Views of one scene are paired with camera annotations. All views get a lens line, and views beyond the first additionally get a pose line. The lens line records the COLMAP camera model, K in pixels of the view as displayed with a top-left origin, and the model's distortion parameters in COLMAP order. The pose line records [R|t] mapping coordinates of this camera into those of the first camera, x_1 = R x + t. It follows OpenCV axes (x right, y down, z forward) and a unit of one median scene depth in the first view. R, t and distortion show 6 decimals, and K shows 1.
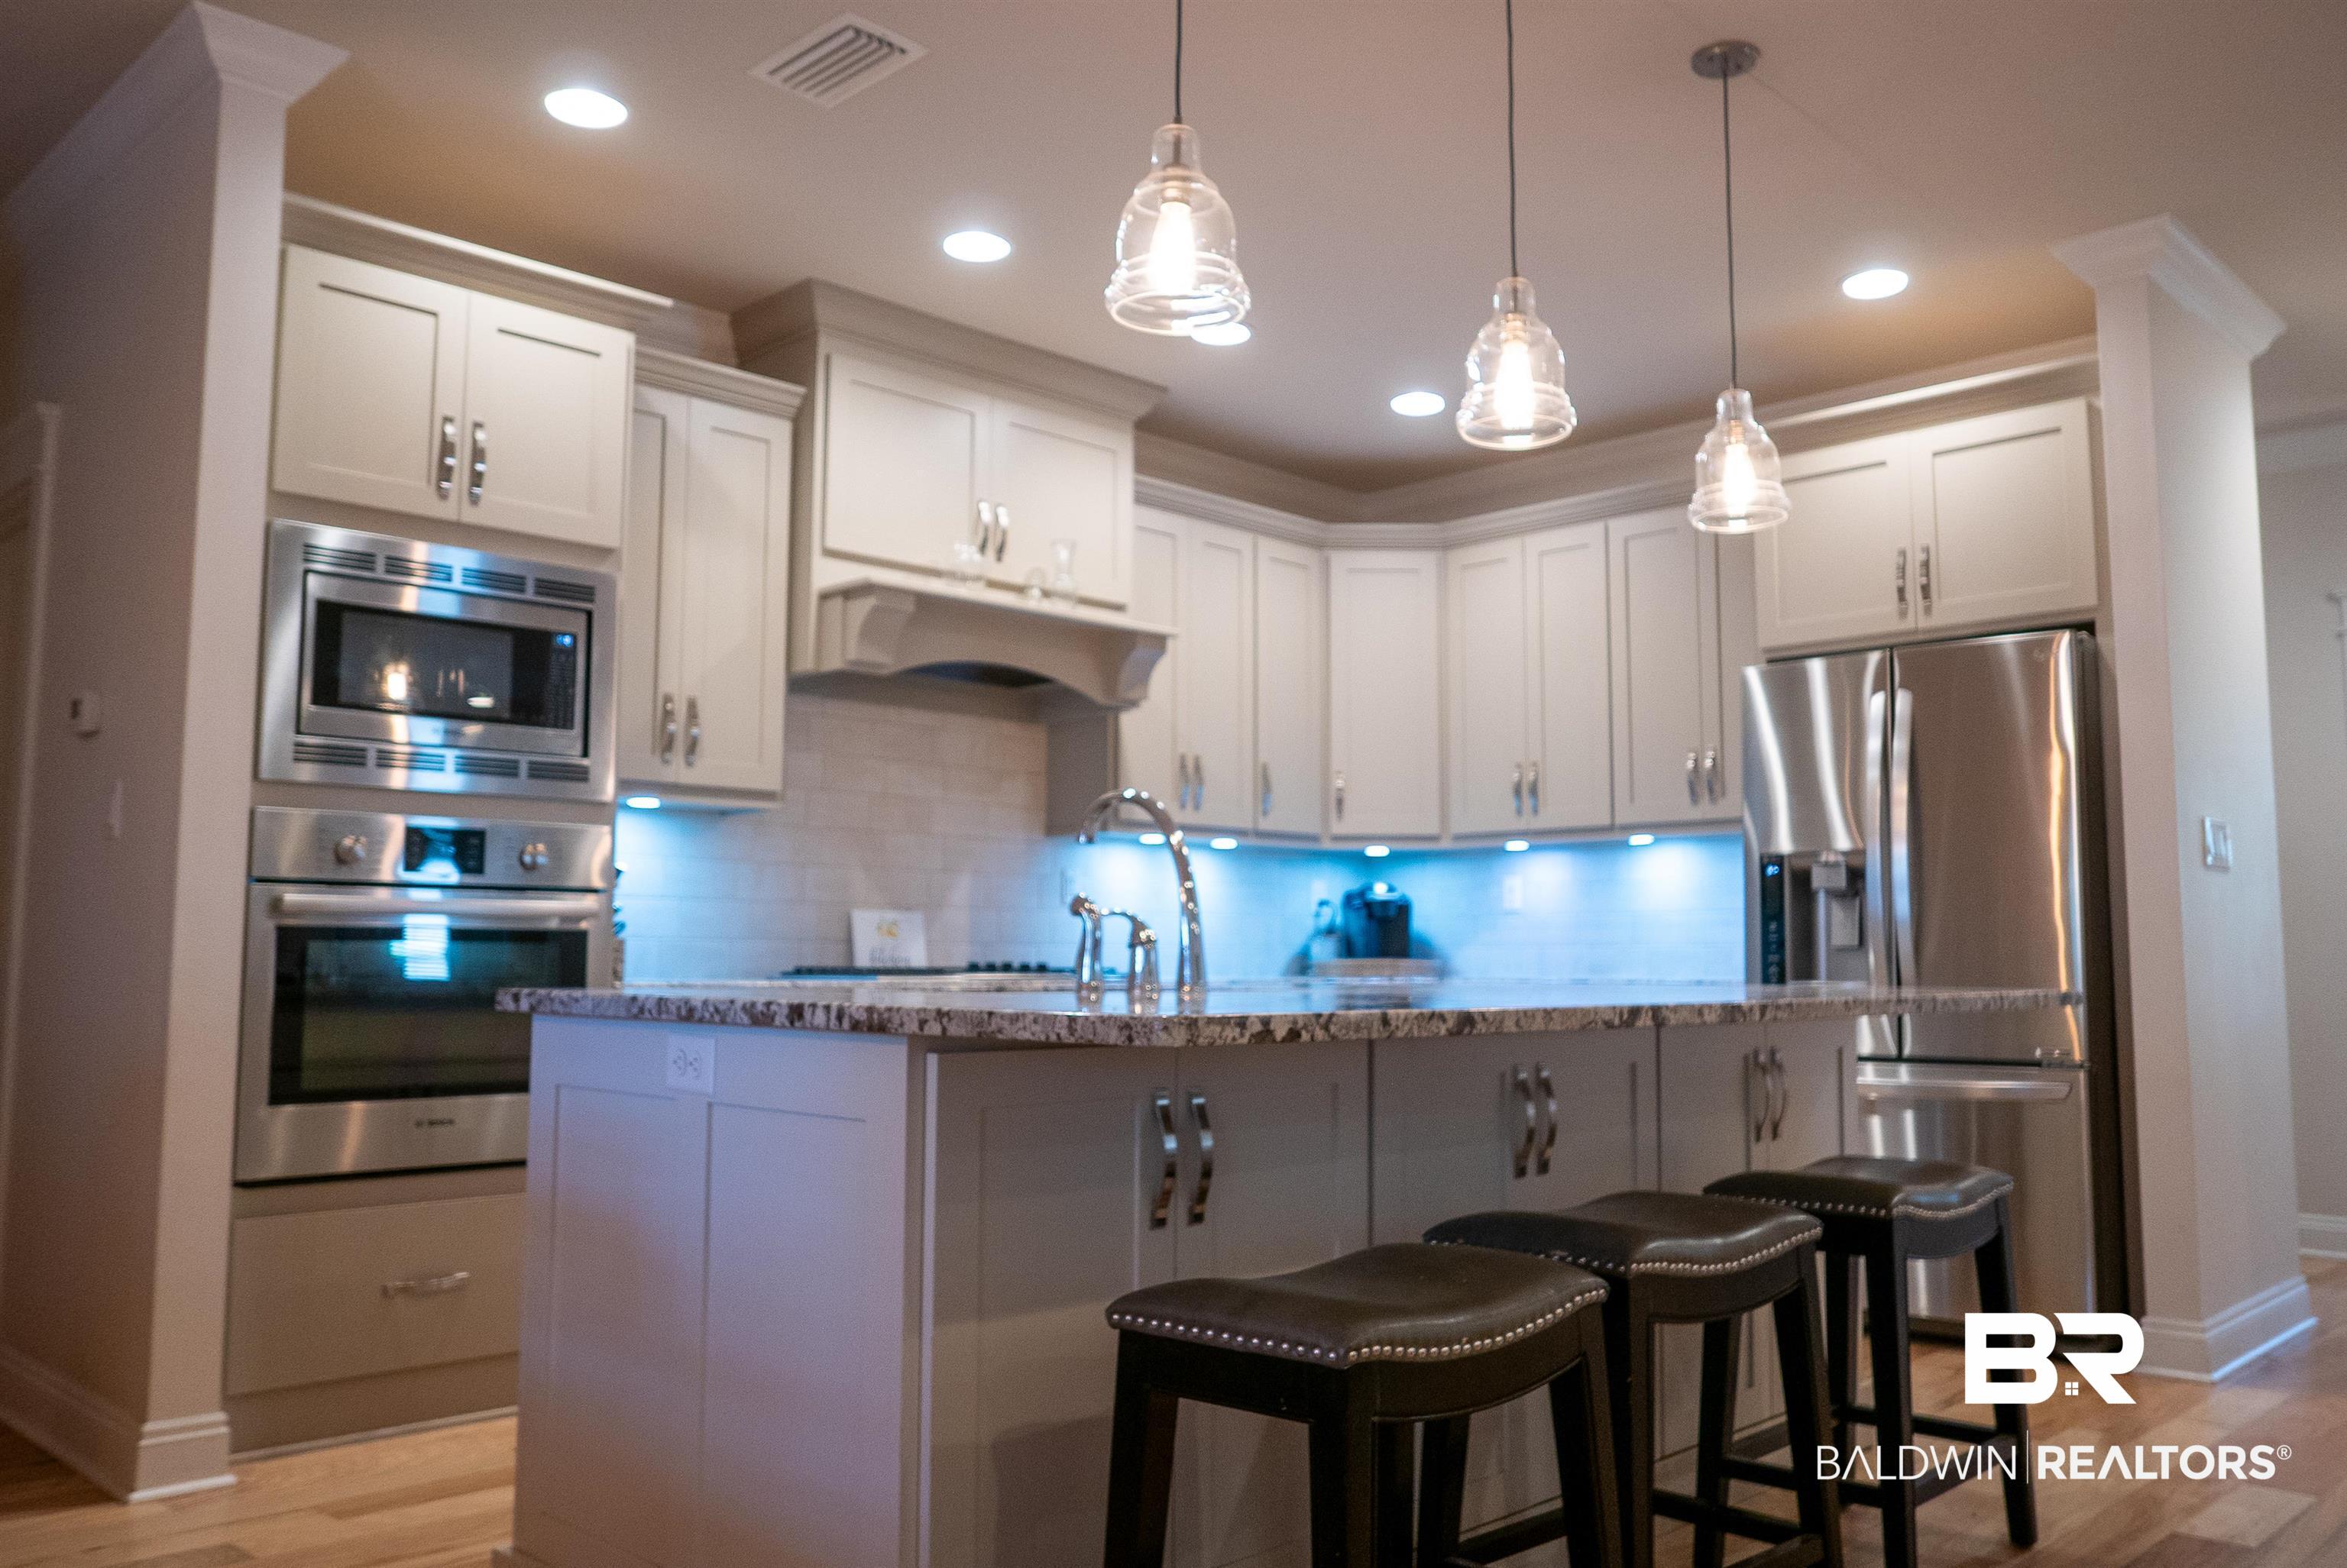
lens RADIAL K [[1946.2, 0, 1244.8], [0, 1946.2, 762.6], [0, 0, 1]] dist [-0.027397, -0.001353]
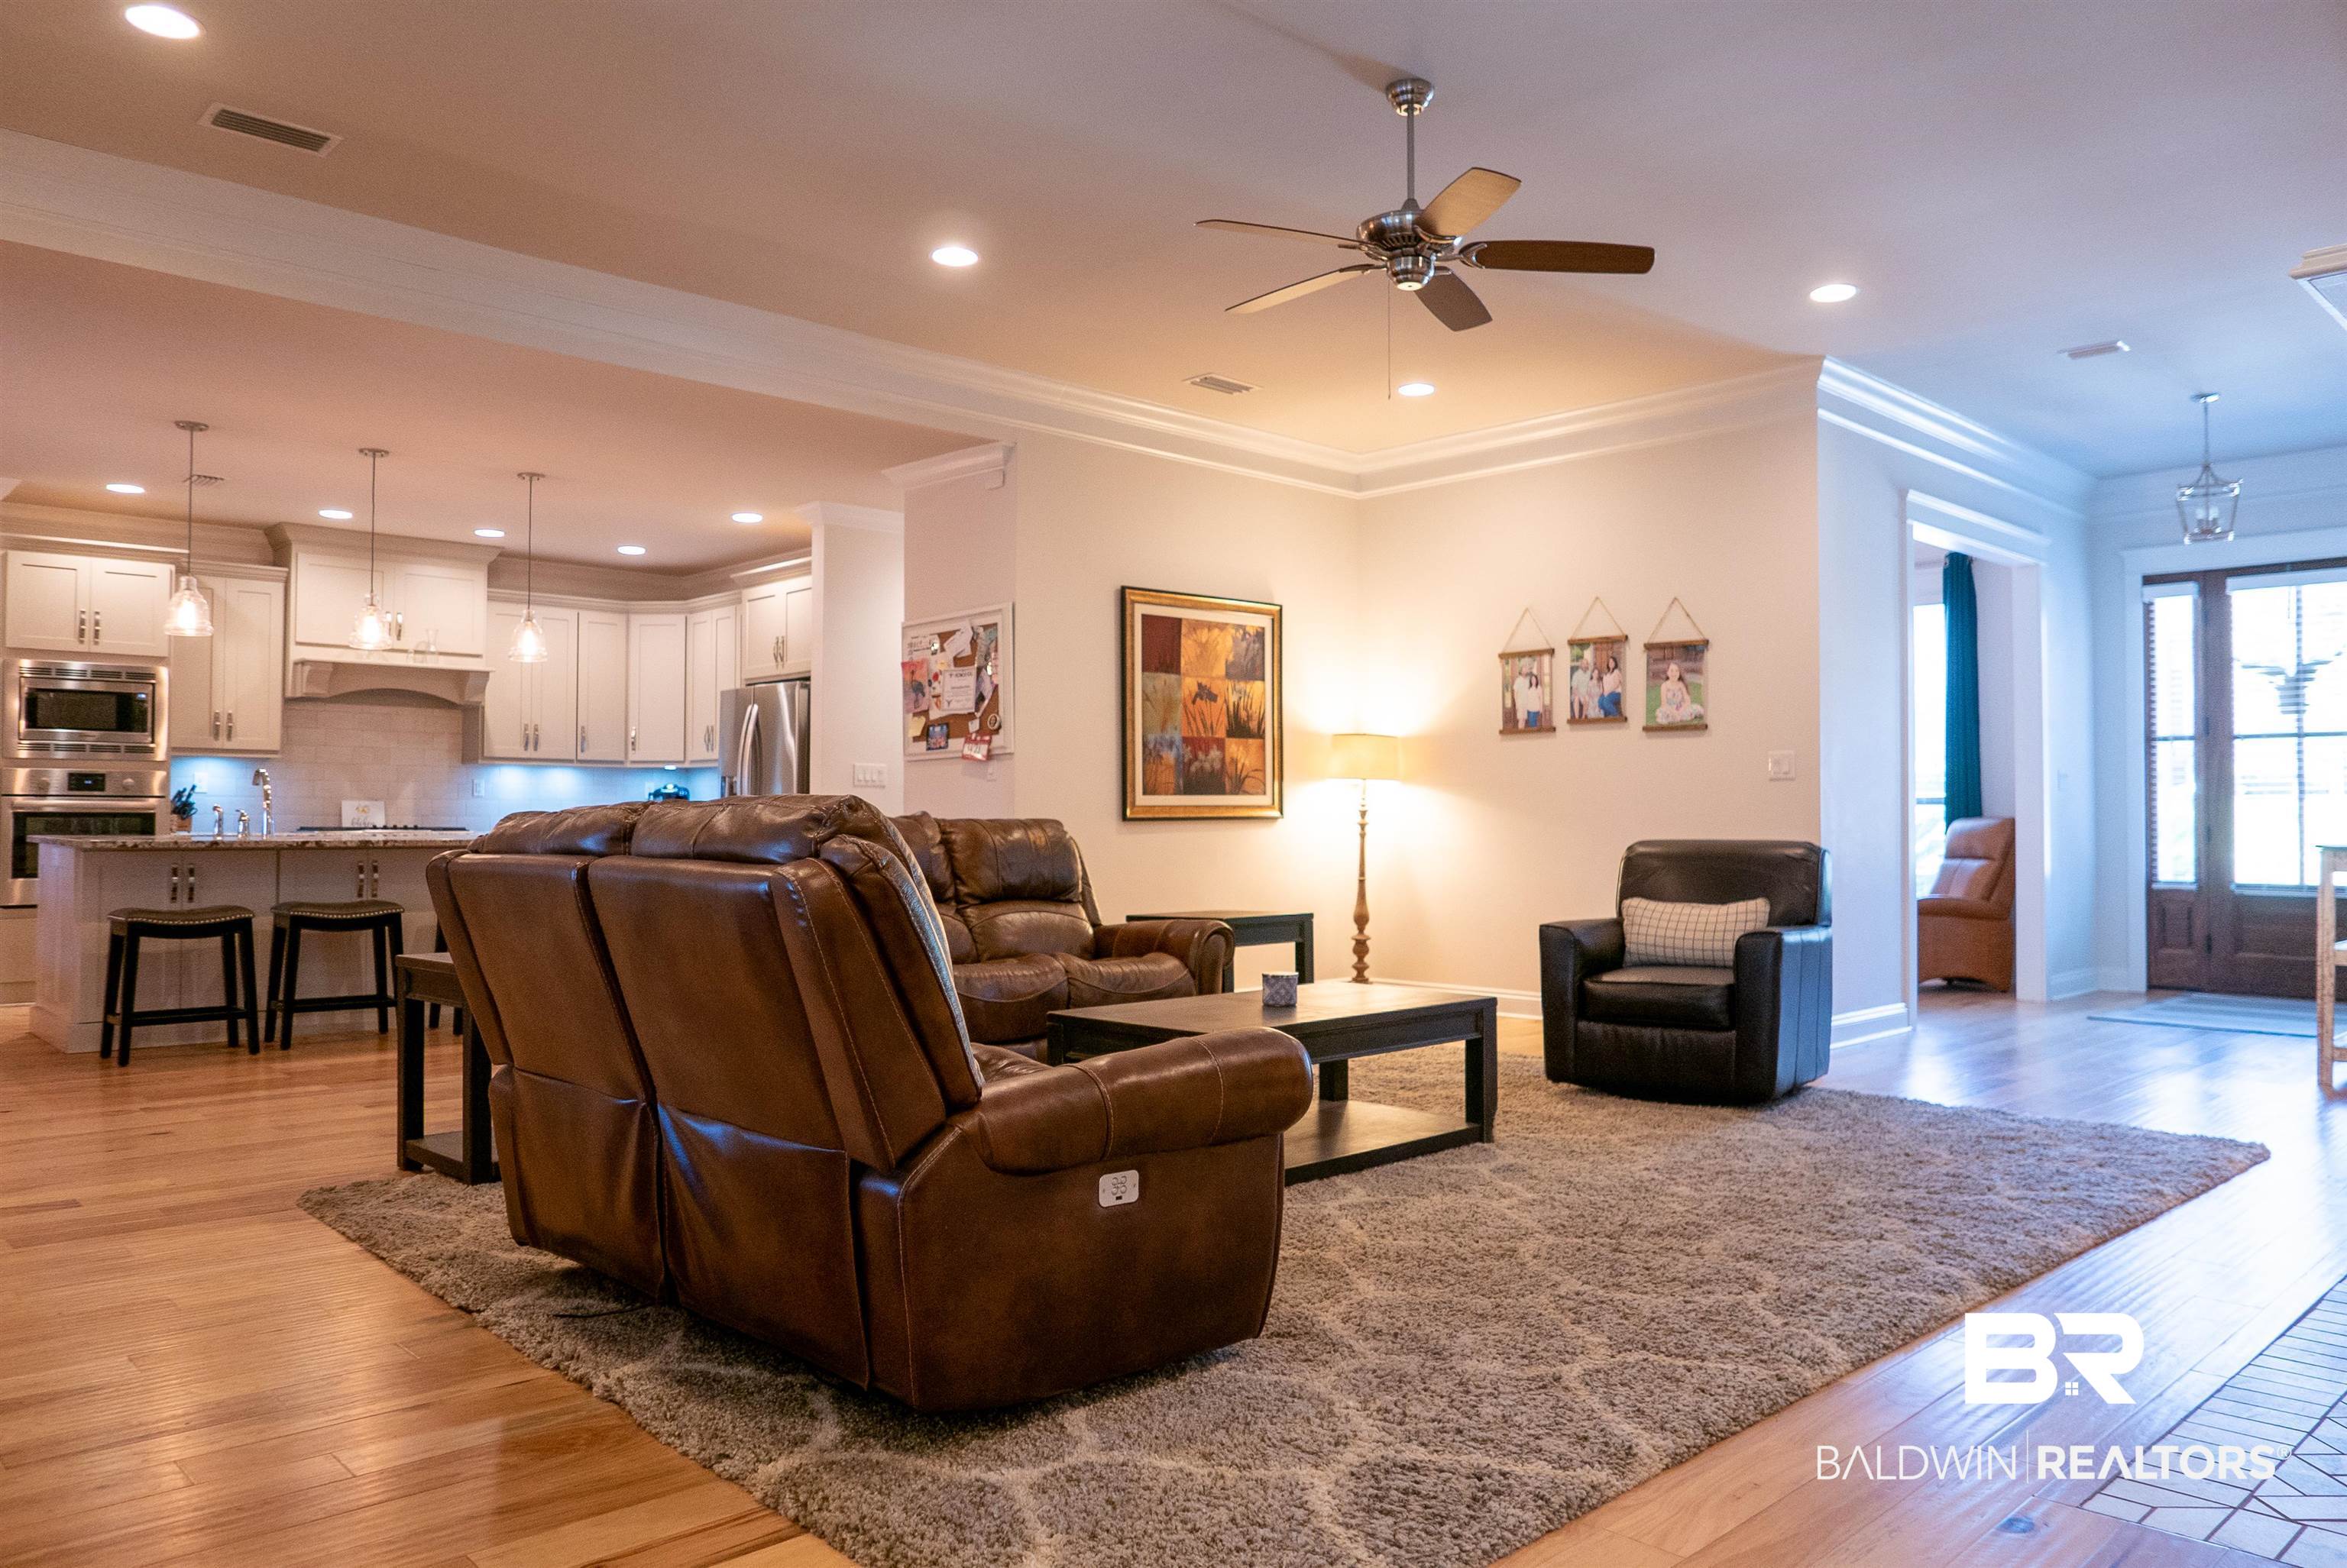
lens RADIAL K [[1675.5, 0, 1173.7], [0, 1675.5, 798.6], [0, 0, 1]] dist [-0.035328, 0.016234]
pose [[0.998393, -0.001574, -0.056648, 0.849790], [0.006648, 0.995965, 0.089498, -0.088764], [0.056278, -0.089731, 0.994375, -0.815496]]
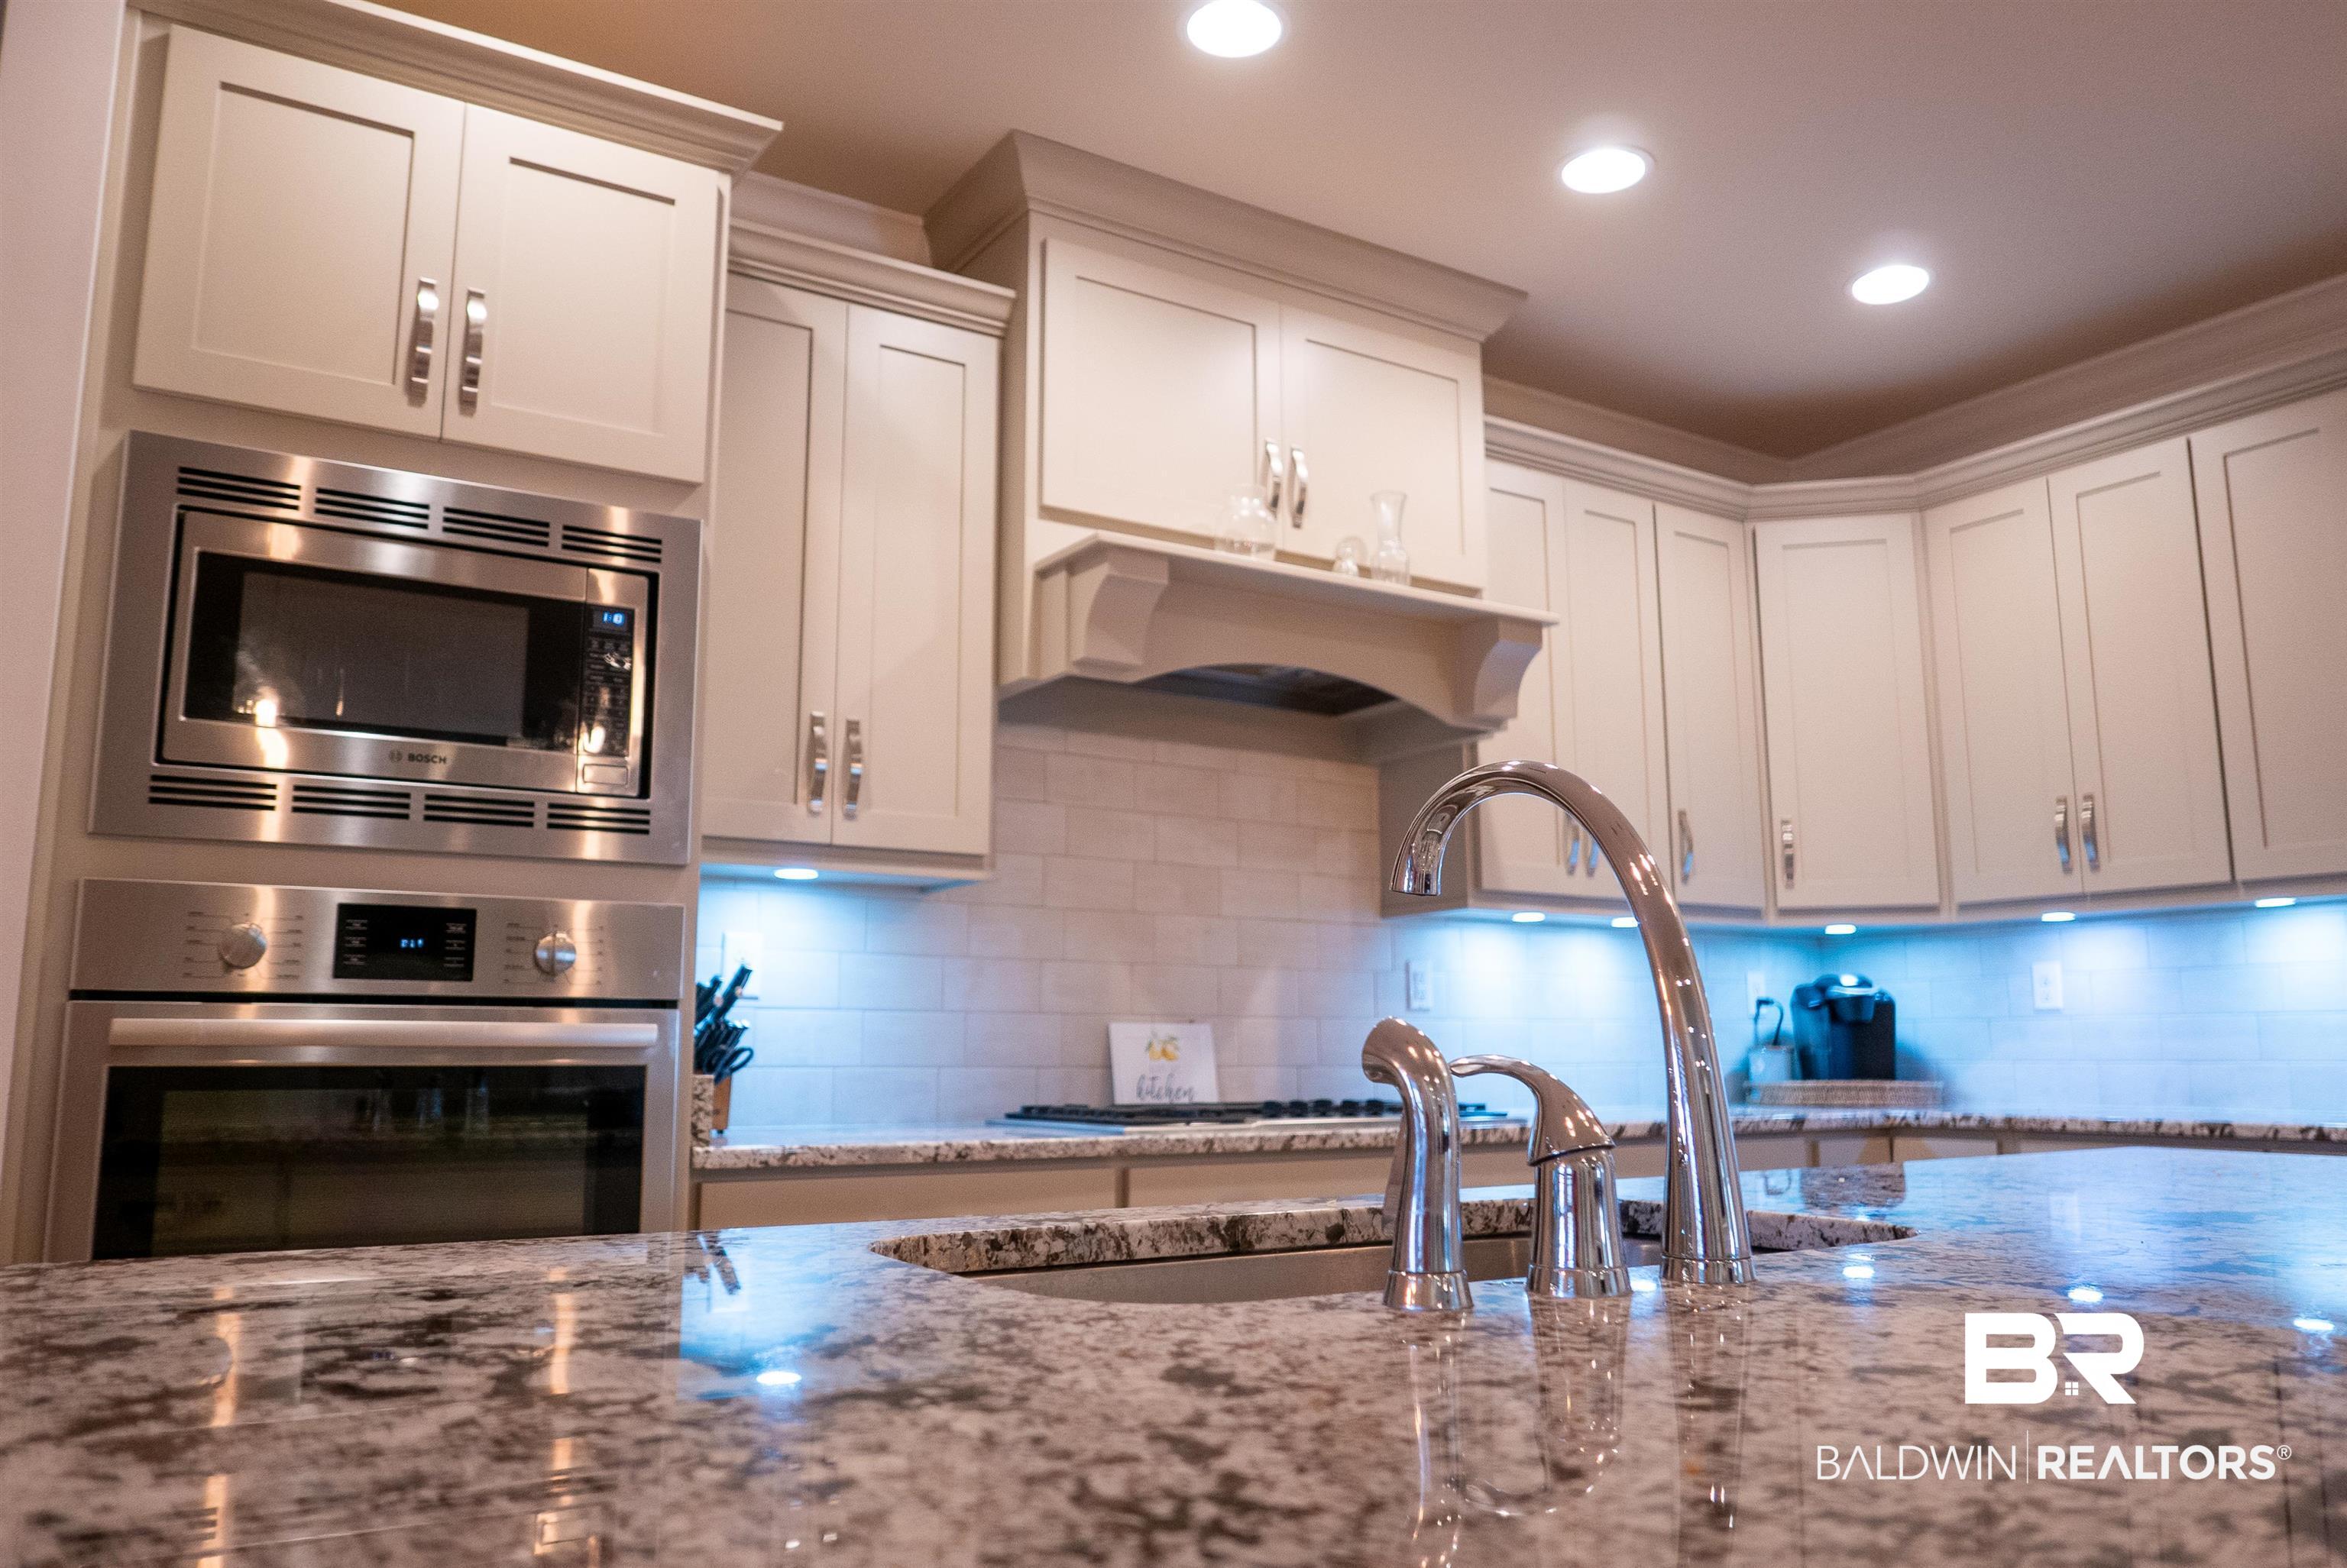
lens RADIAL K [[1810.9, 0, 1158.7], [0, 1810.9, 778.3], [0, 0, 1]] dist [-0.024649, 0.003051]
pose [[0.971442, -0.039206, -0.234015, -0.024986], [0.027842, 0.998276, -0.051672, 0.021086], [0.235638, 0.043680, 0.970859, 0.356641]]
